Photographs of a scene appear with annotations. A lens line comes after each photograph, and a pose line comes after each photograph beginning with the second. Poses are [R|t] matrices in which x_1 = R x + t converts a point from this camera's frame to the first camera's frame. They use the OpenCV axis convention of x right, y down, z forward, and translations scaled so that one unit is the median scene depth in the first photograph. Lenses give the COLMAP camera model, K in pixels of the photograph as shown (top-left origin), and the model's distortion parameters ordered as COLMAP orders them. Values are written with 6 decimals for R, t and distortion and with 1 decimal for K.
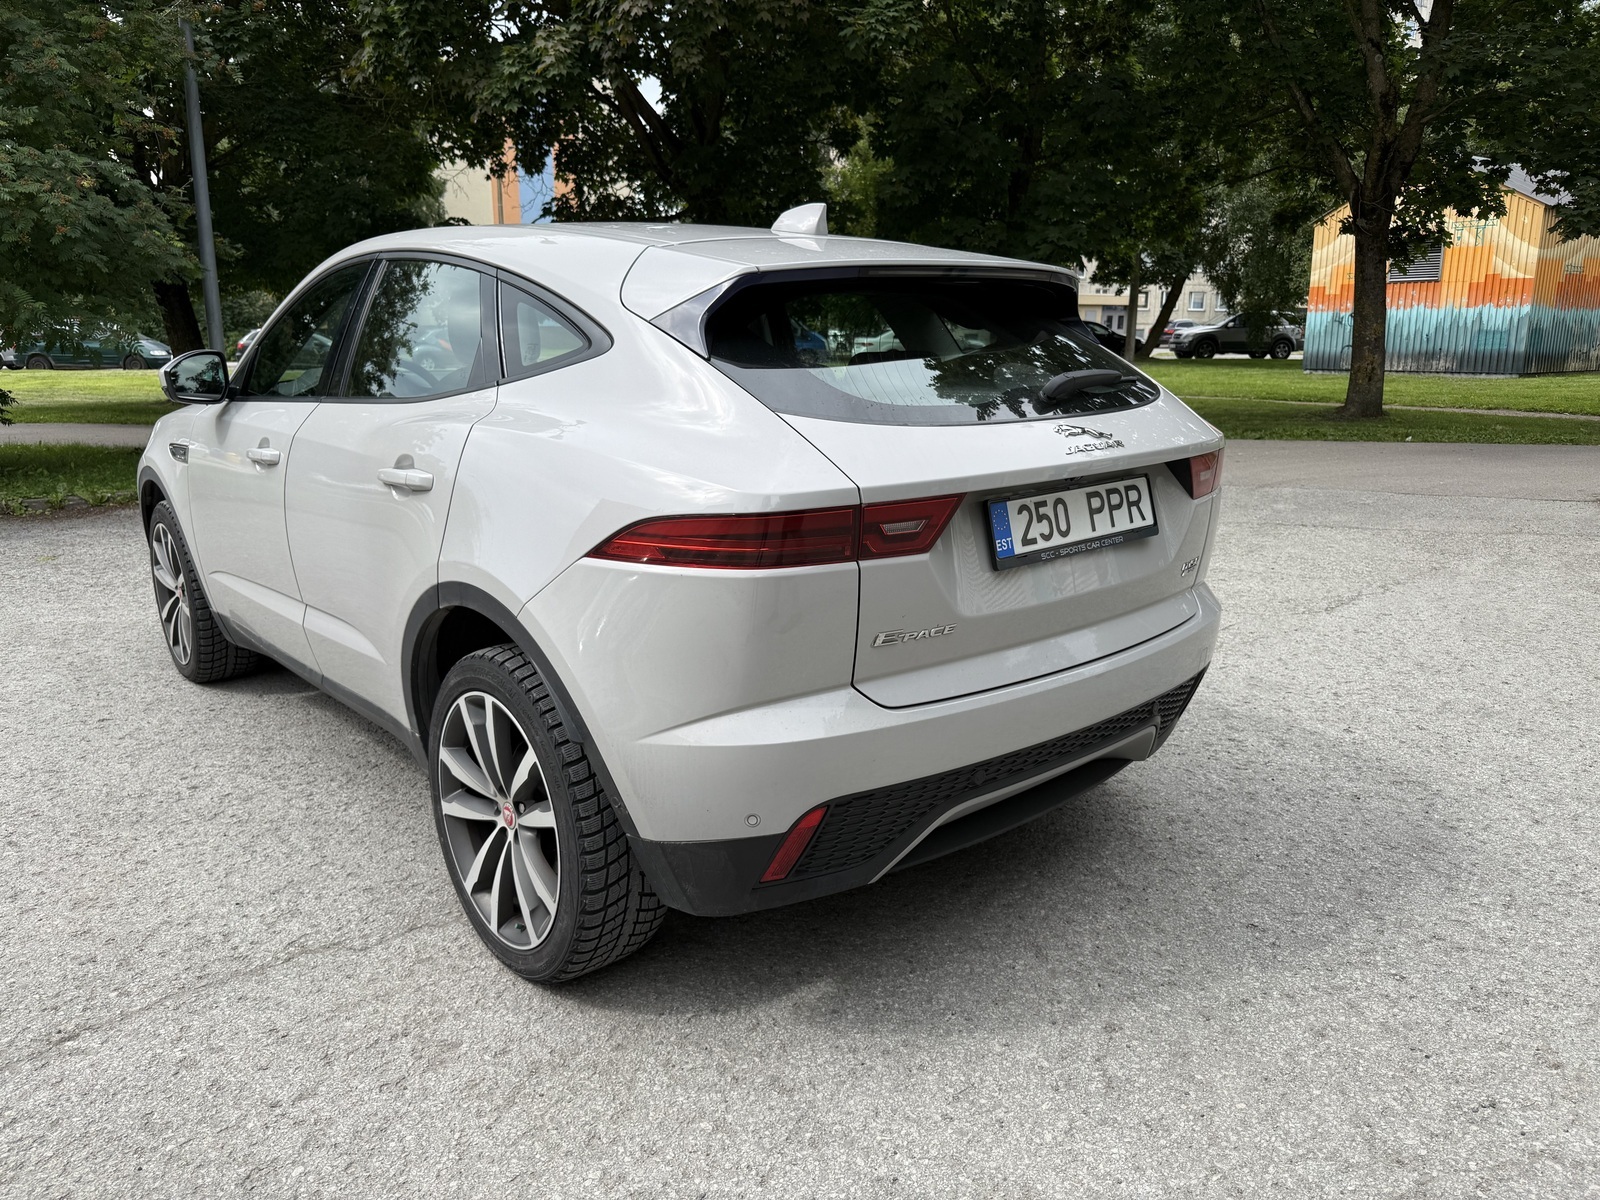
lens RADIAL K [[1122.7, 0, 835.9], [0, 1122.7, 600.3], [0, 0, 1]] dist [0.001570, -0.000937]
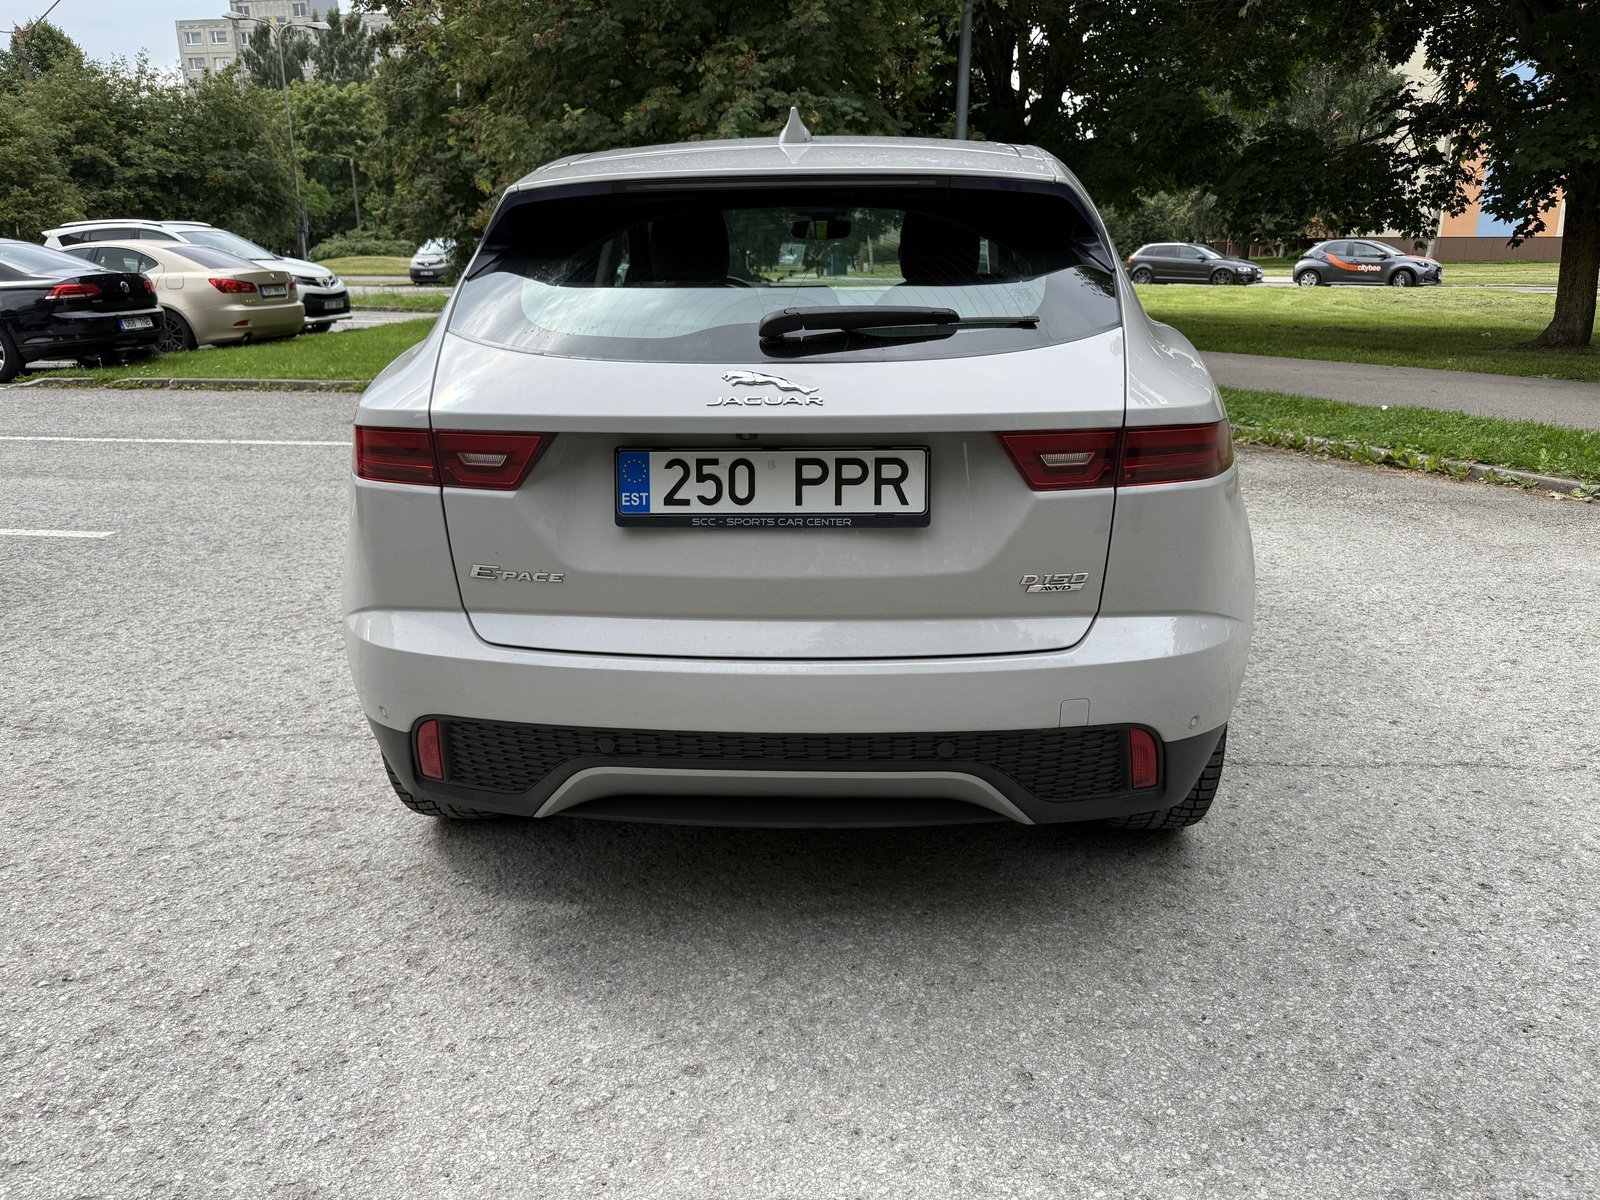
lens RADIAL K [[1150.1, 0, 790.6], [0, 1150.1, 606.3], [0, 0, 1]] dist [-0.000482, -0.007926]
pose [[0.714263, 0.211956, -0.667011, 0.800280], [-0.165879, 0.977153, 0.132879, -0.100294], [0.679936, 0.015733, 0.733103, 0.383092]]
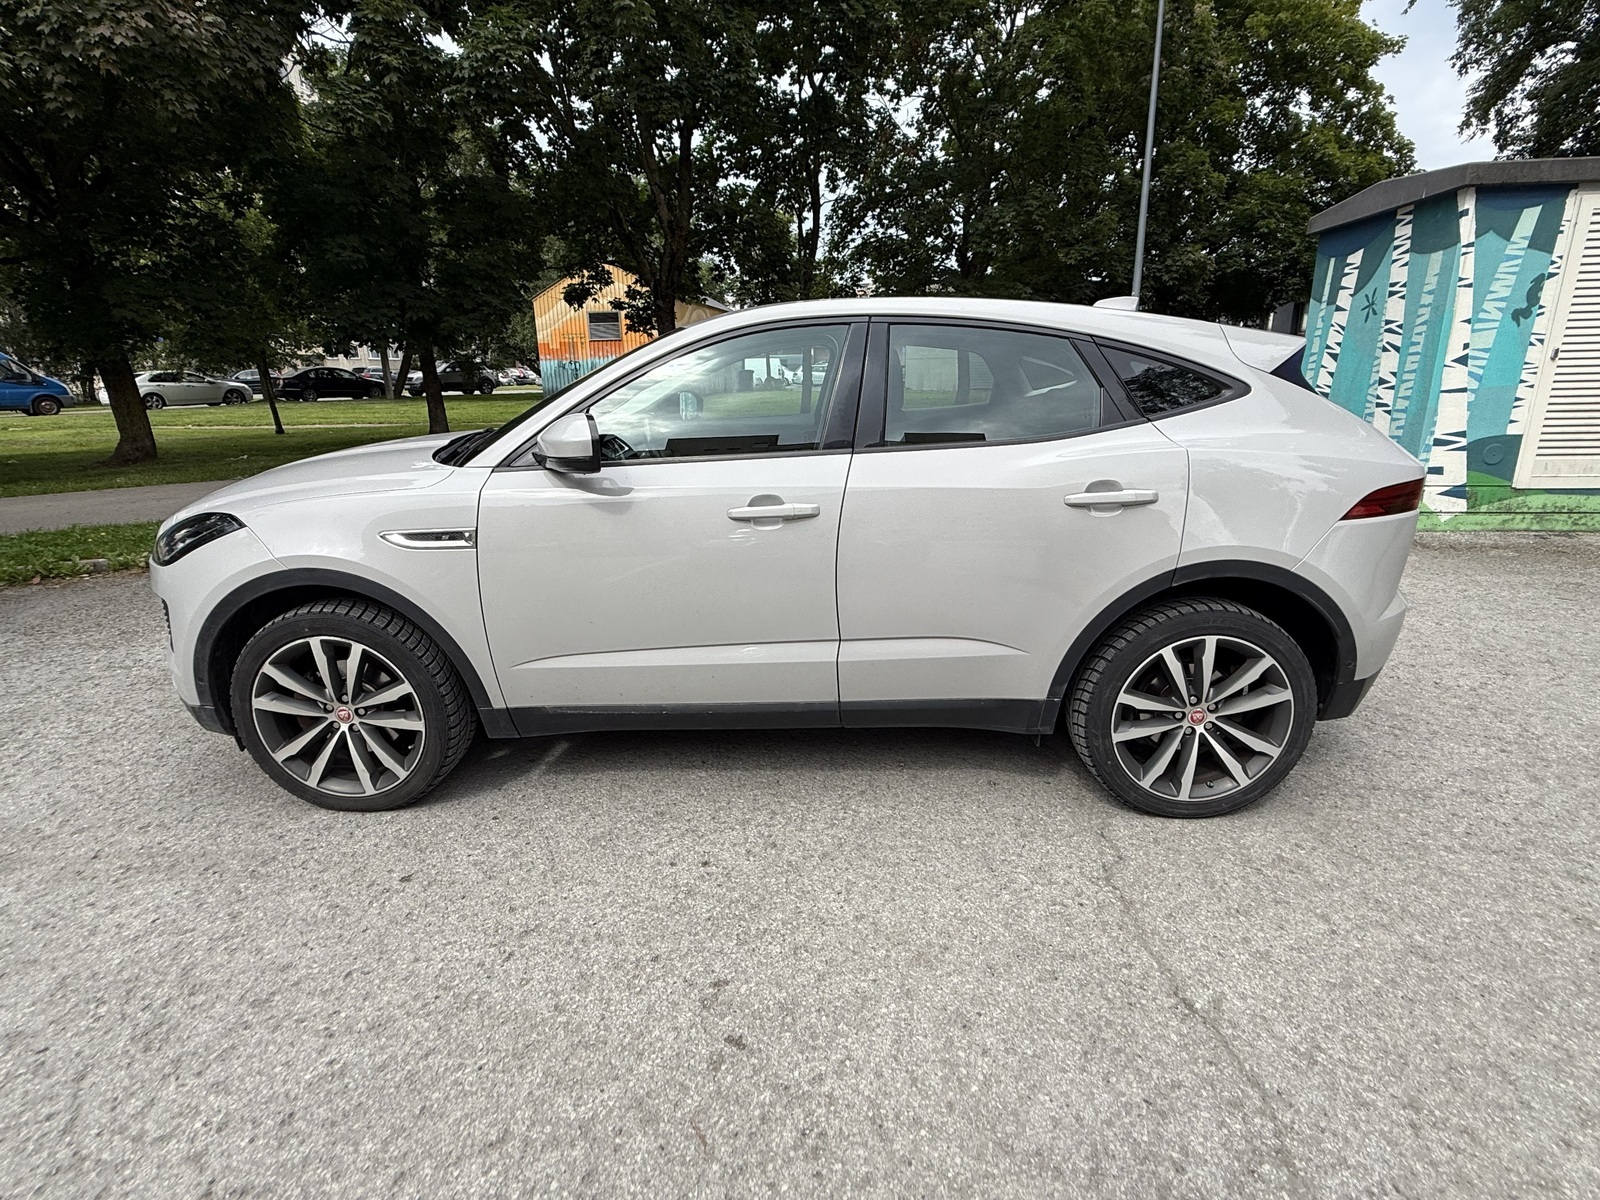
lens RADIAL K [[767.3, 0, 800.0], [0, 767.3, 600.0], [0, 0, 1]] dist [0.001787, 0.000387]
pose [[0.688835, -0.221719, 0.690179, -1.366996], [0.185787, 0.974275, 0.127559, -0.189133], [-0.700707, 0.040360, 0.712307, 0.671425]]
